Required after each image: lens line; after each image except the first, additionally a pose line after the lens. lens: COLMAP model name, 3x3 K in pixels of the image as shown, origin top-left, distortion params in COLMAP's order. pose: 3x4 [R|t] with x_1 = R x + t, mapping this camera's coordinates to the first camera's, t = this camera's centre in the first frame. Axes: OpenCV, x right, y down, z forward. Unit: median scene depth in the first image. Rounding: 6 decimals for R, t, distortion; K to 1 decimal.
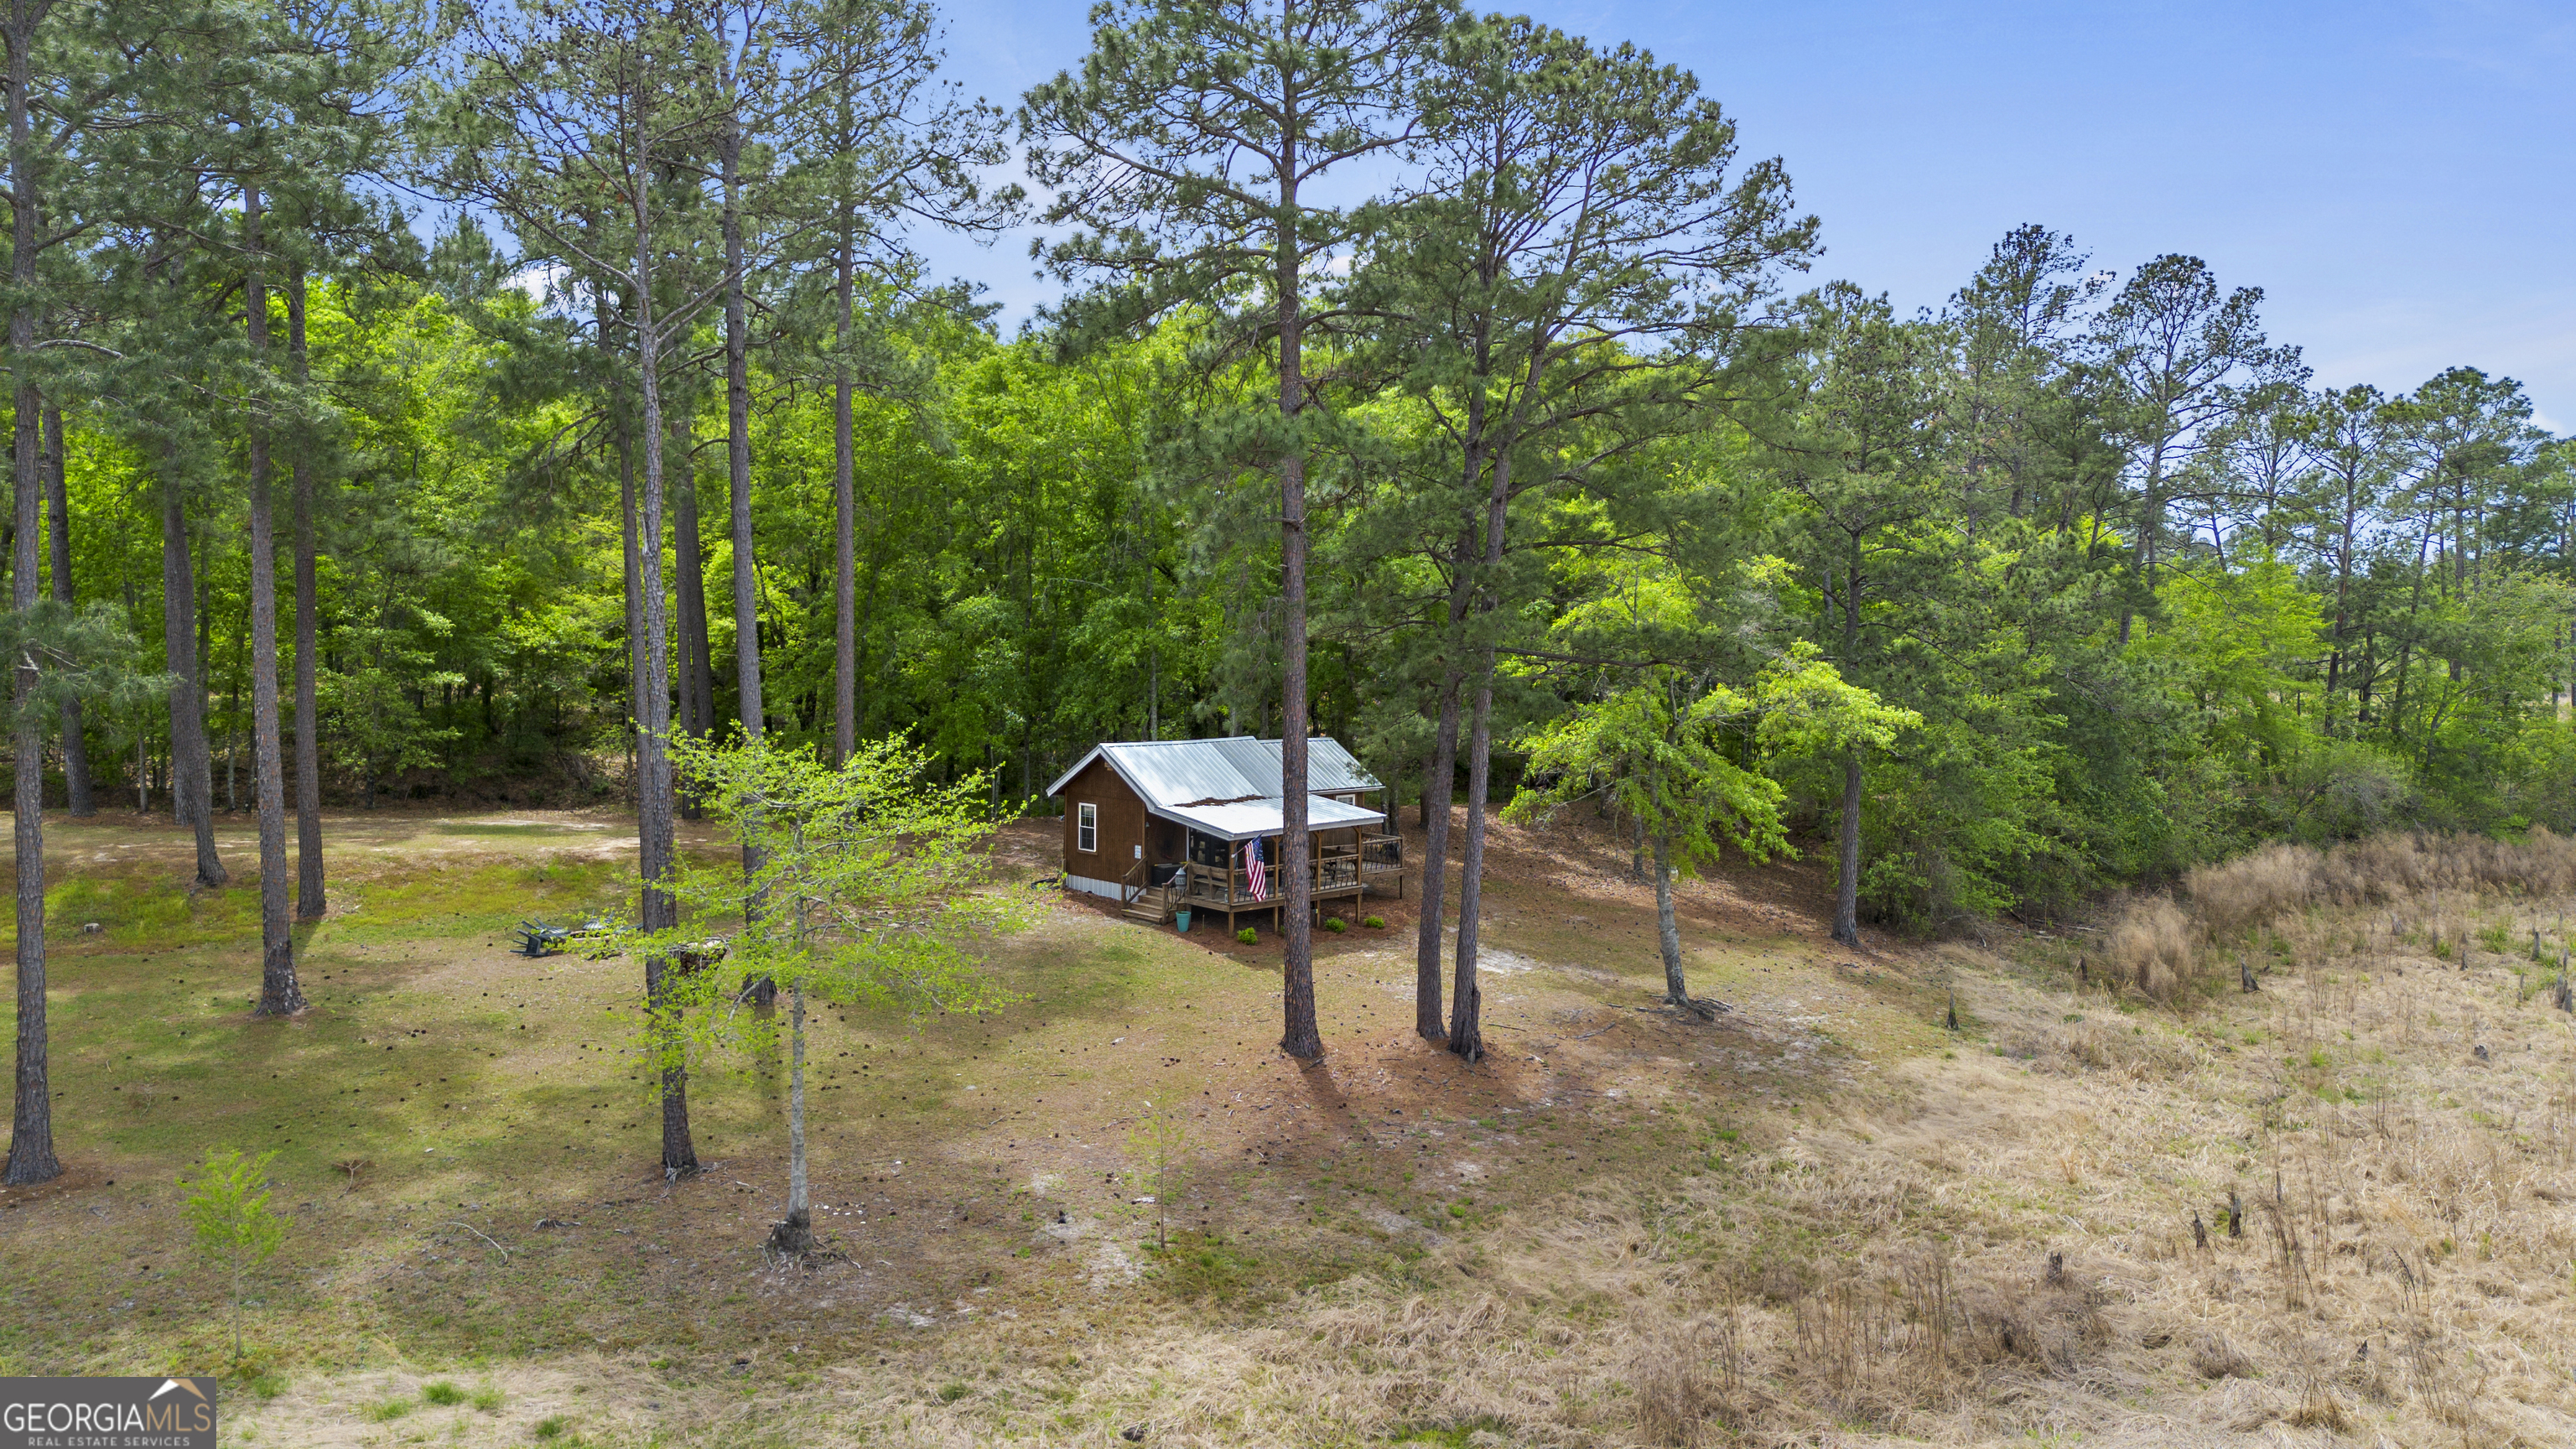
lens RADIAL K [[1820.9, 0, 1286.4], [0, 1820.9, 715.7], [0, 0, 1]] dist [0.076798, -0.076055]
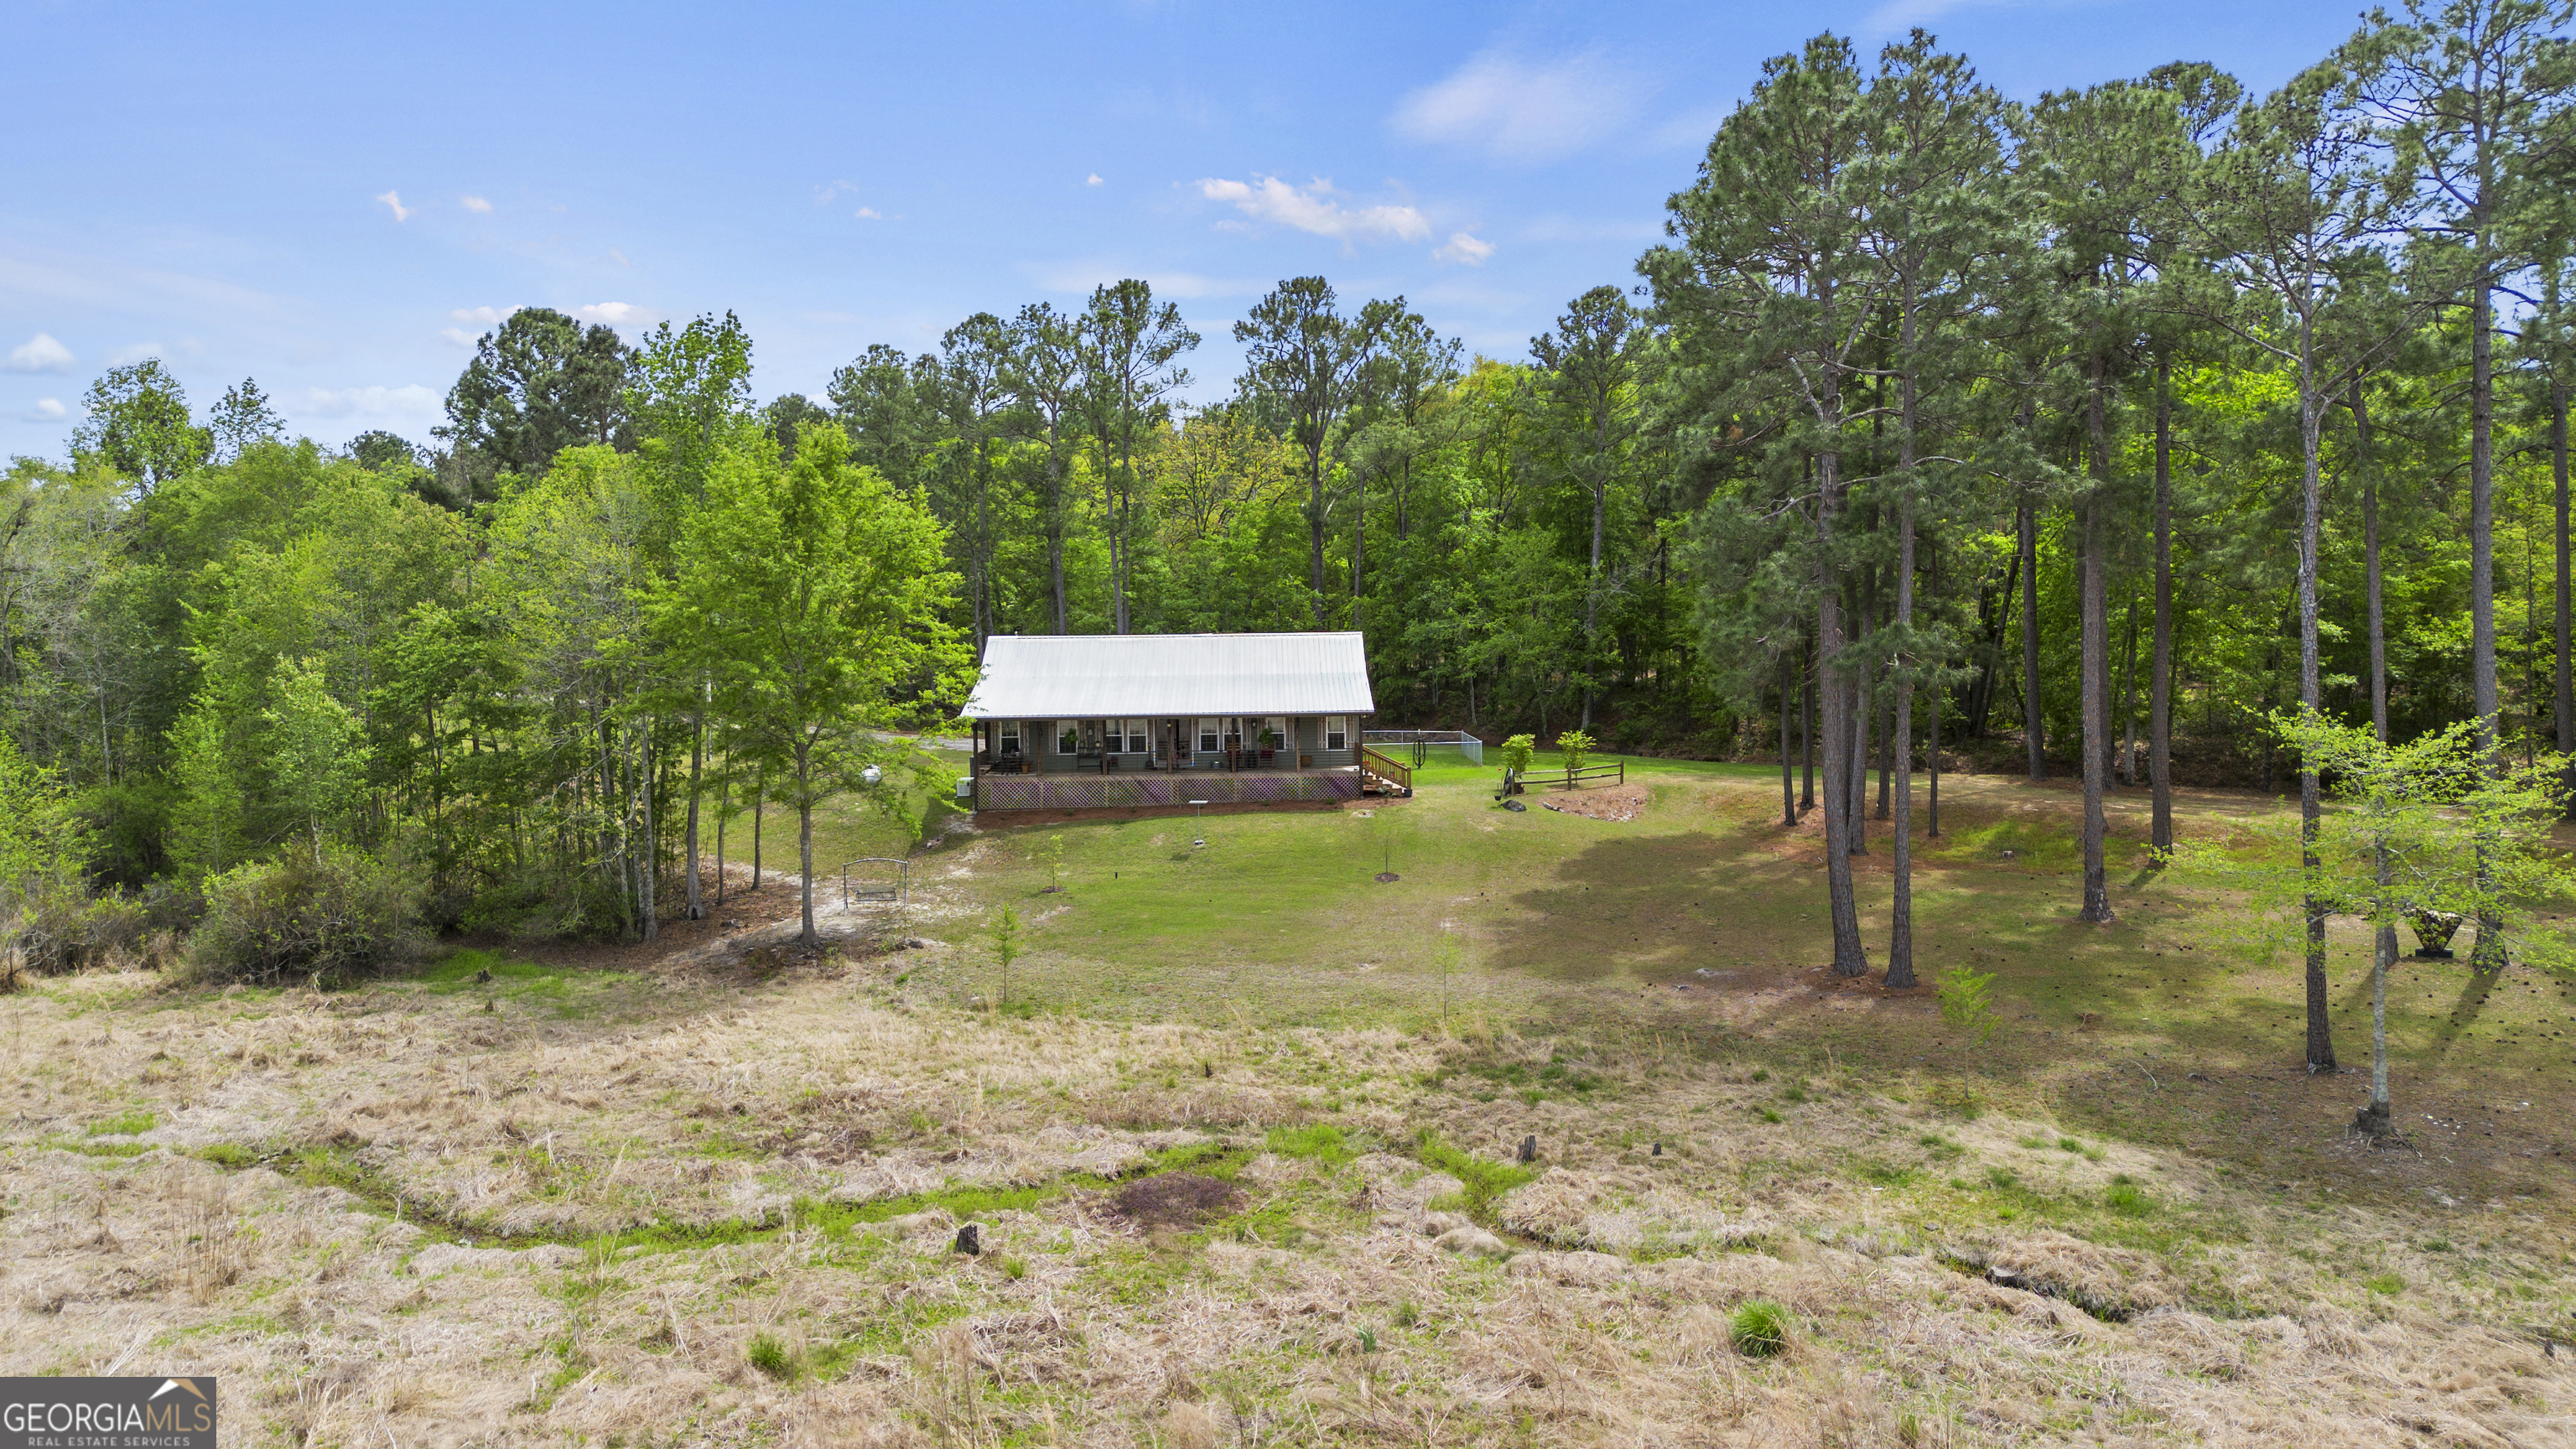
lens RADIAL K [[1820.9, 0, 1290.9], [0, 1820.9, 723.3], [0, 0, 1]] dist [0.076798, -0.076055]
pose [[0.504799, 0.026277, -0.862837, 0.320248], [-0.027989, 0.999509, 0.014065, 0.013647], [0.862783, 0.017050, 0.505287, -0.192373]]
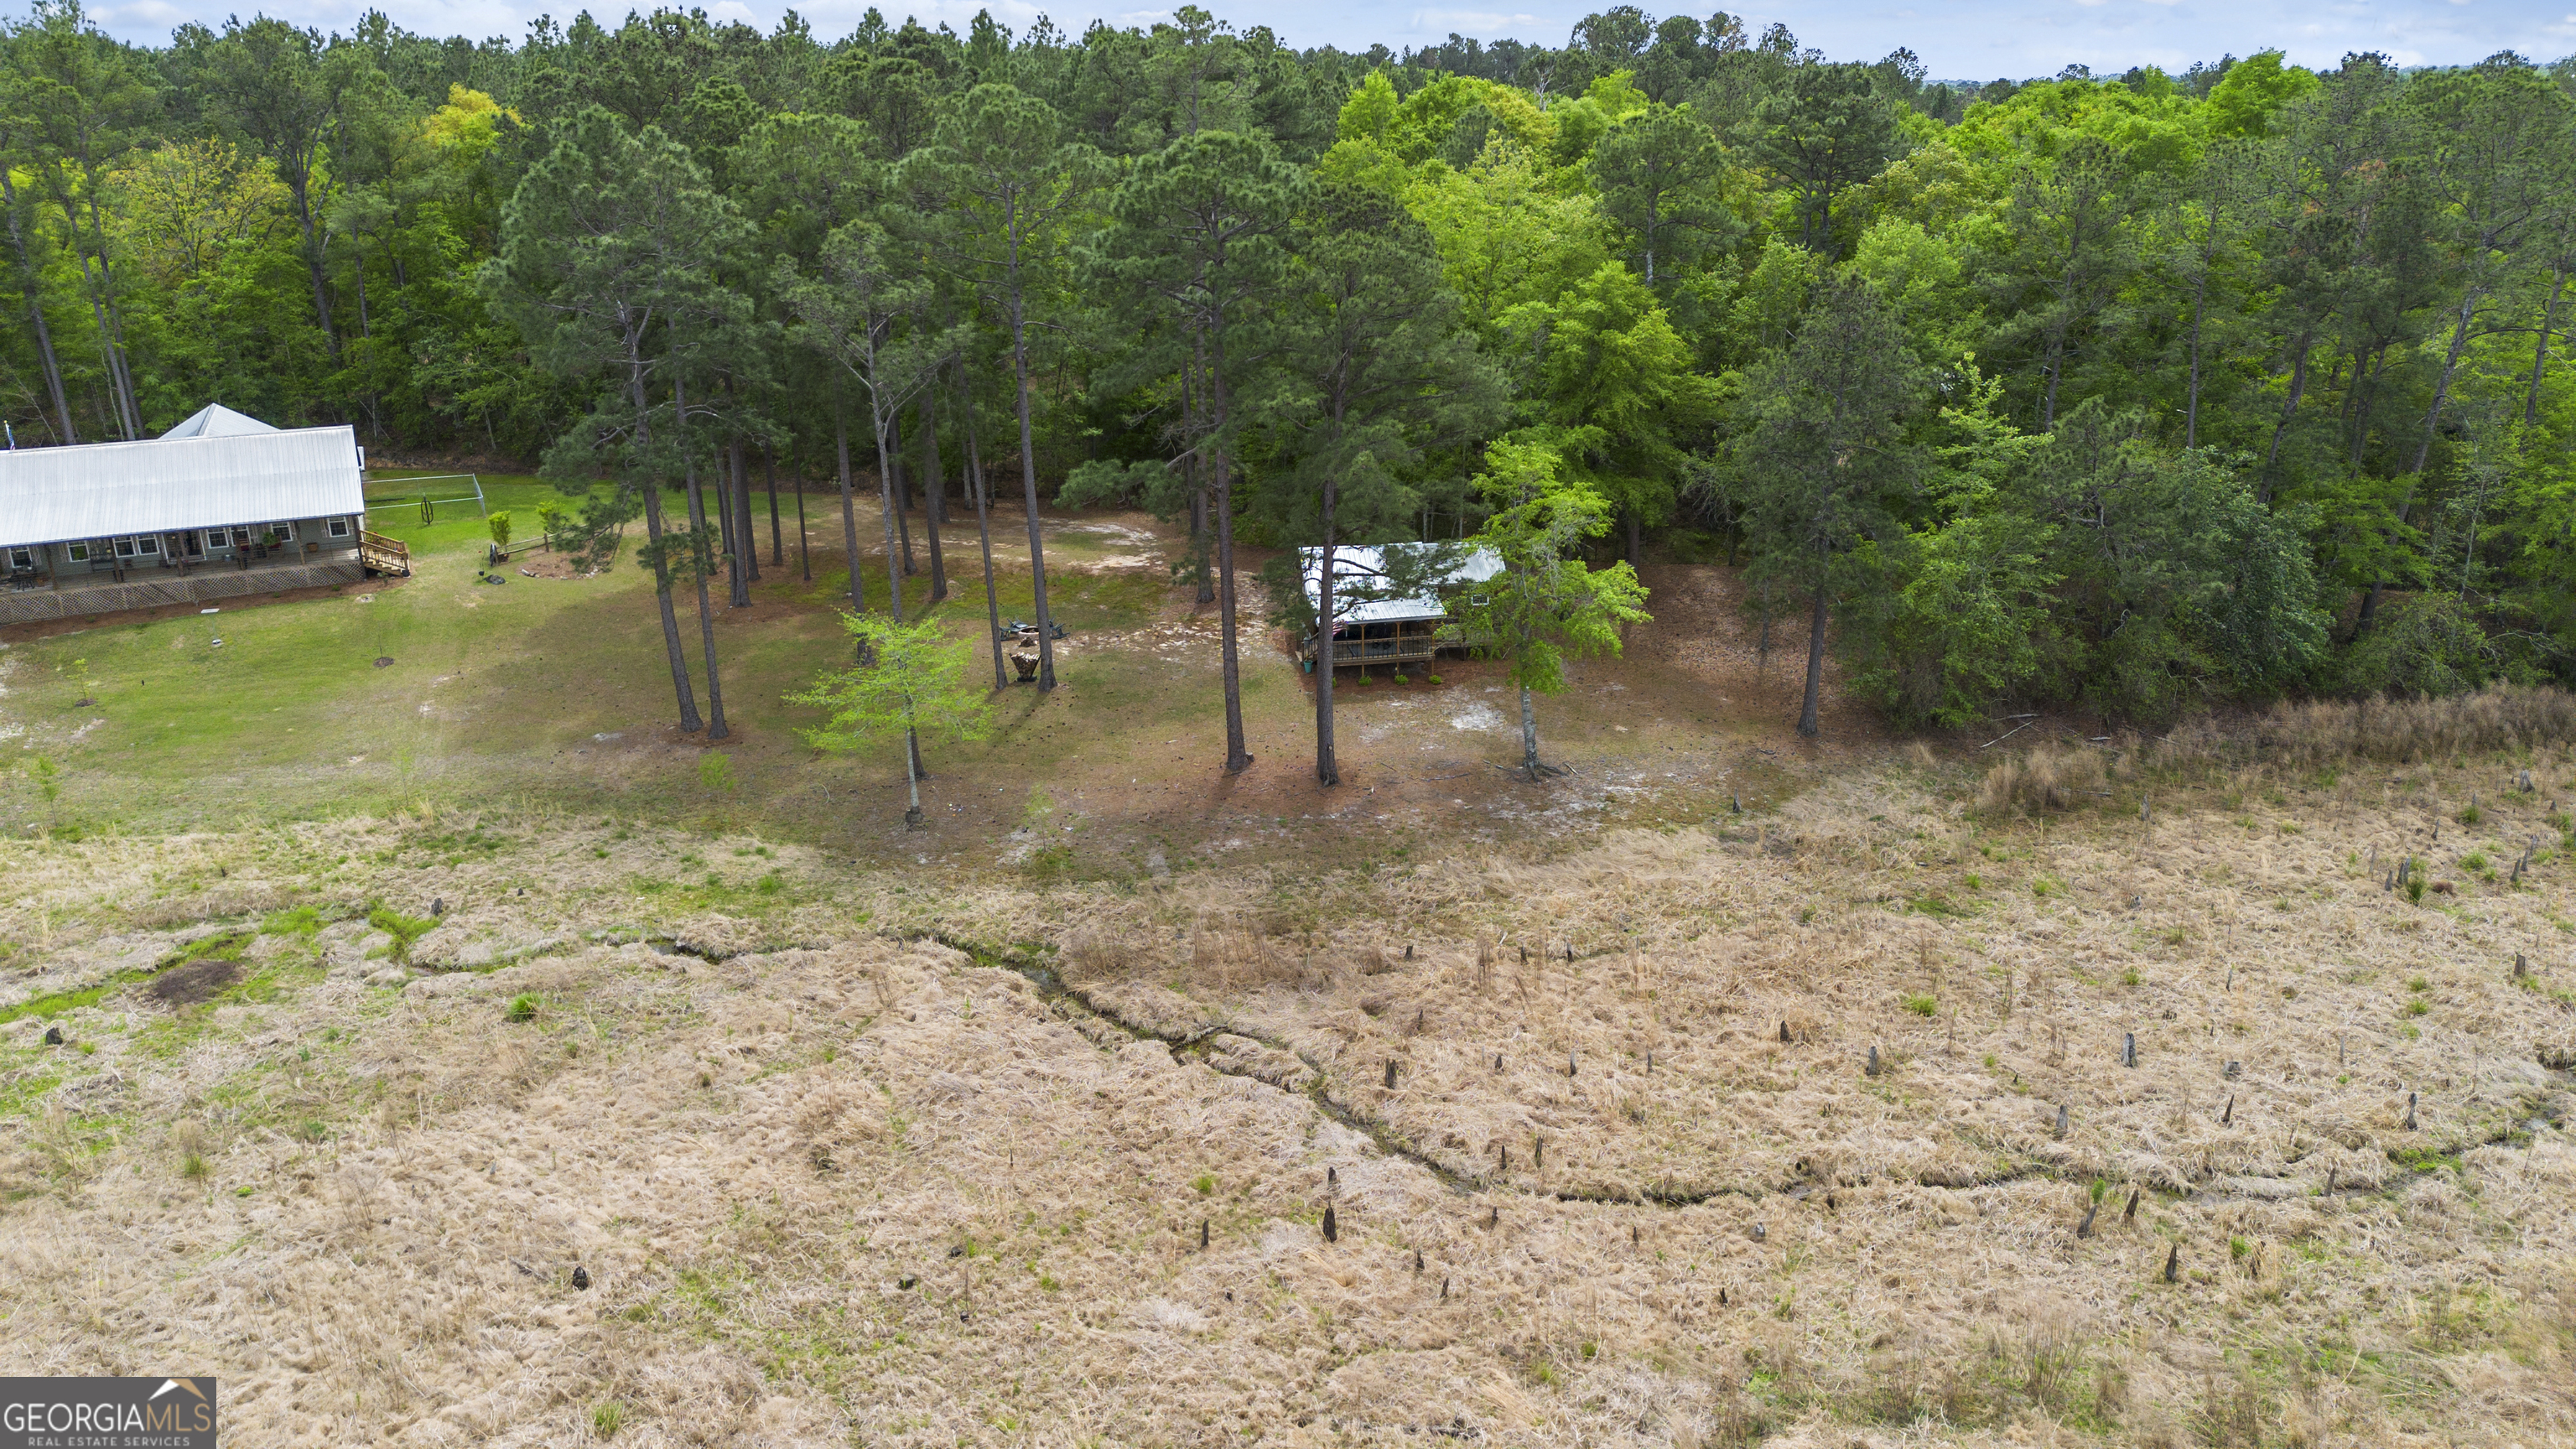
lens RADIAL K [[1820.9, 0, 1295.6], [0, 1820.9, 711.8], [0, 0, 1]] dist [0.076798, -0.076055]
pose [[0.821948, 0.159502, -0.546774, 1.056534], [-0.008866, 0.963454, 0.267726, -0.364177], [0.569494, -0.215209, 0.793323, -0.427563]]
